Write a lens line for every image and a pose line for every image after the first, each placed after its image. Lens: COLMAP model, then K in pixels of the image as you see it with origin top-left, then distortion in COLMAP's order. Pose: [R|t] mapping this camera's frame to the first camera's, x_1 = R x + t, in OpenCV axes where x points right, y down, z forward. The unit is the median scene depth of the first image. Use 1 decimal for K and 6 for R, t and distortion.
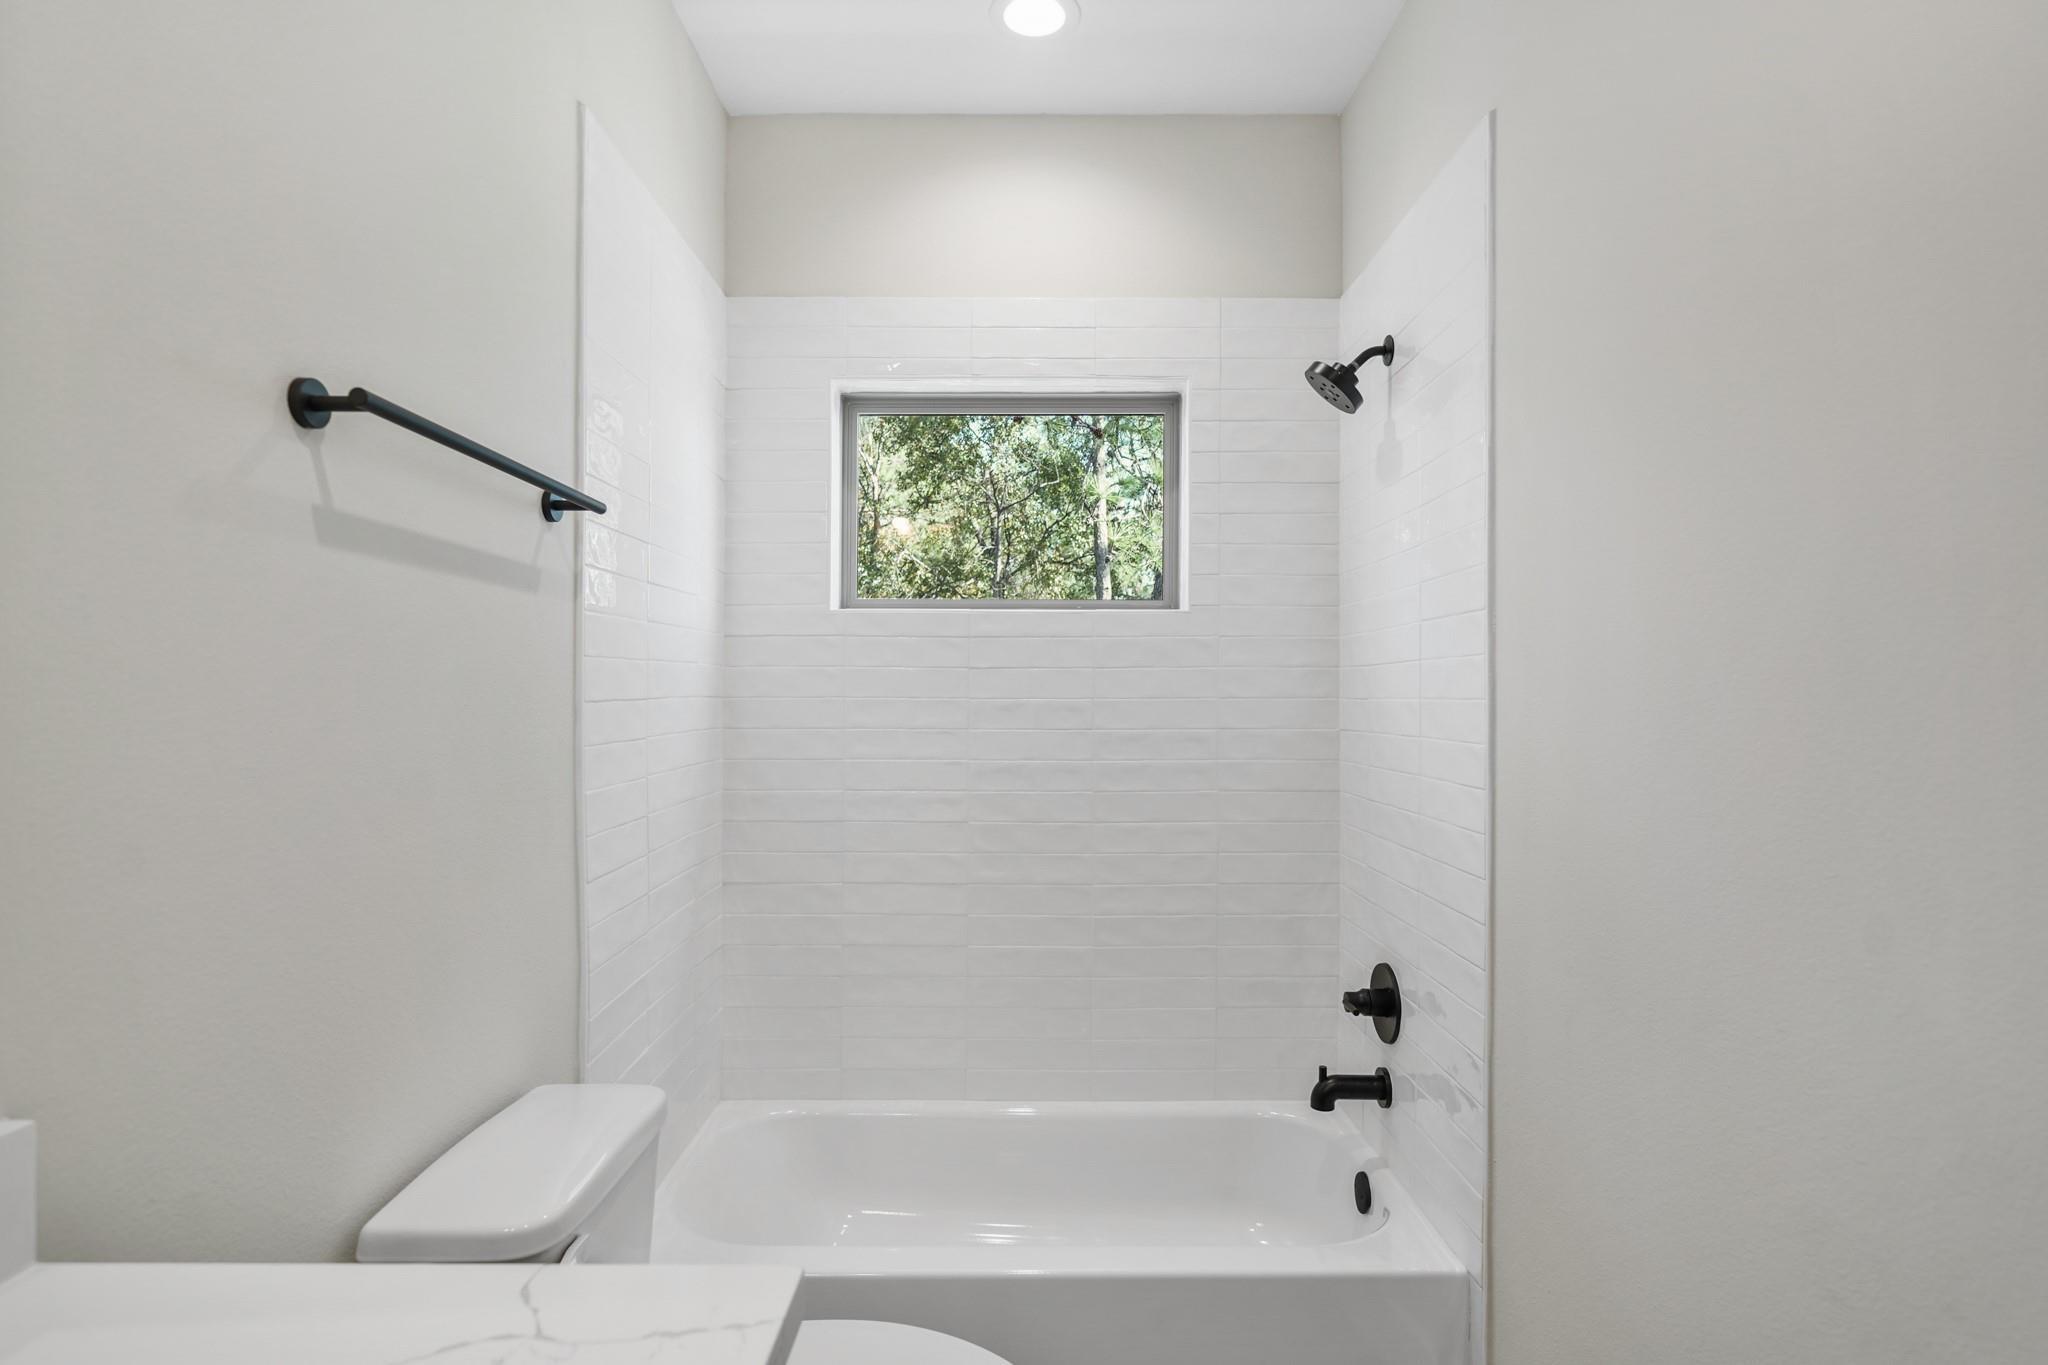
lens RADIAL K [[1042.9, 0, 1025.7], [0, 1042.9, 692.1], [0, 0, 1]] dist [0.001334, 0.000314]
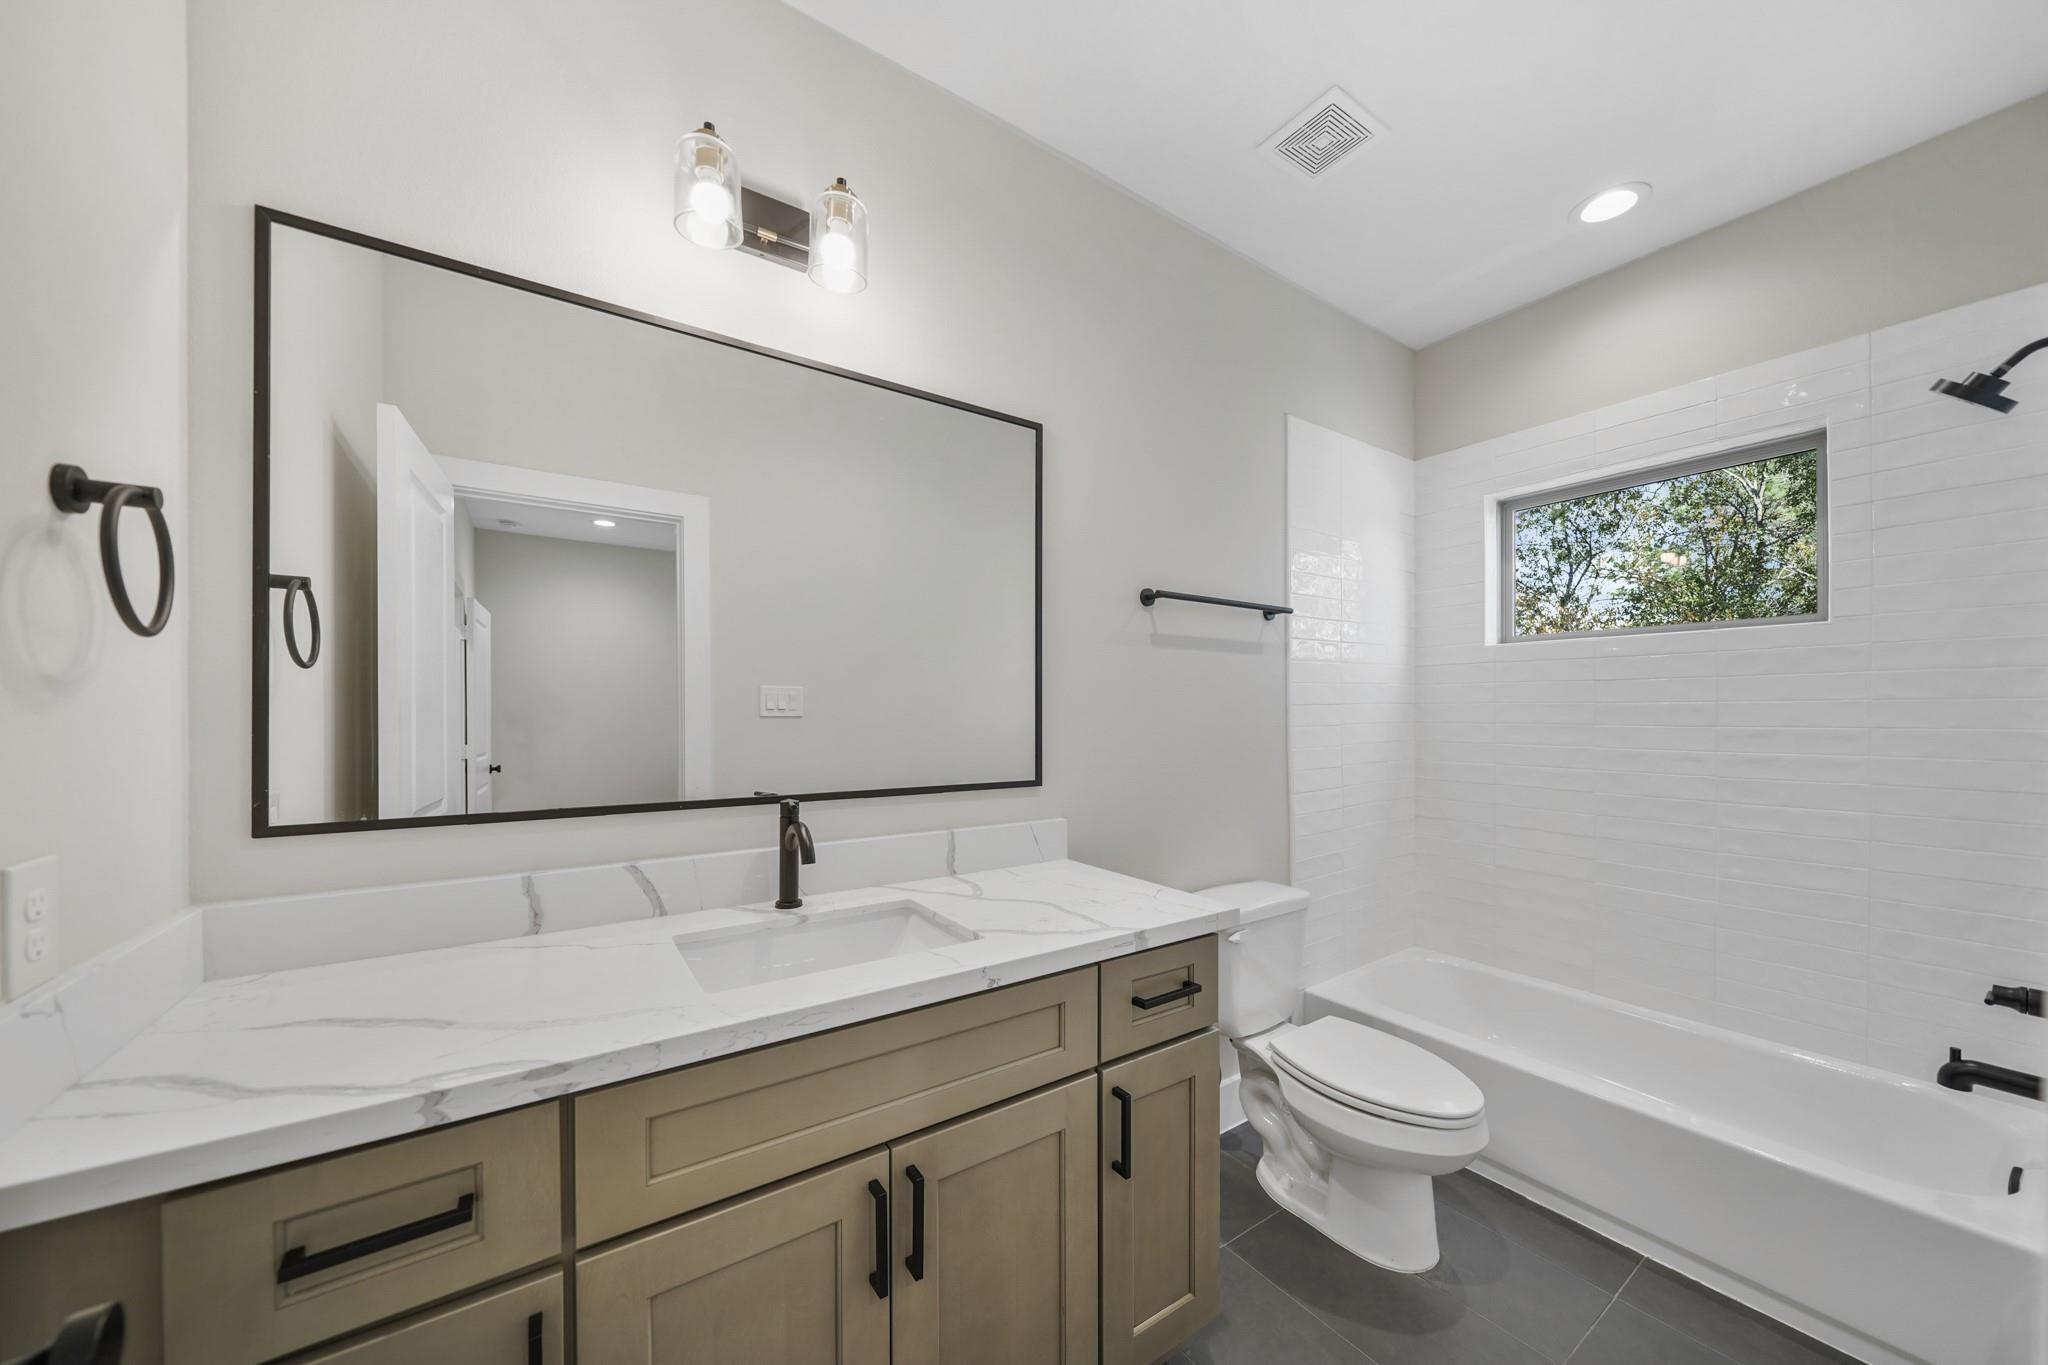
lens RADIAL K [[707.5, 0, 1031.2], [0, 707.5, 714.6], [0, 0, 1]] dist [-0.002458, -0.001079]
pose [[0.567592, 0.002573, -0.823306, 0.307447], [0.007314, 0.999940, 0.008167, 0.009409], [0.823278, -0.010657, 0.567539, -0.149459]]
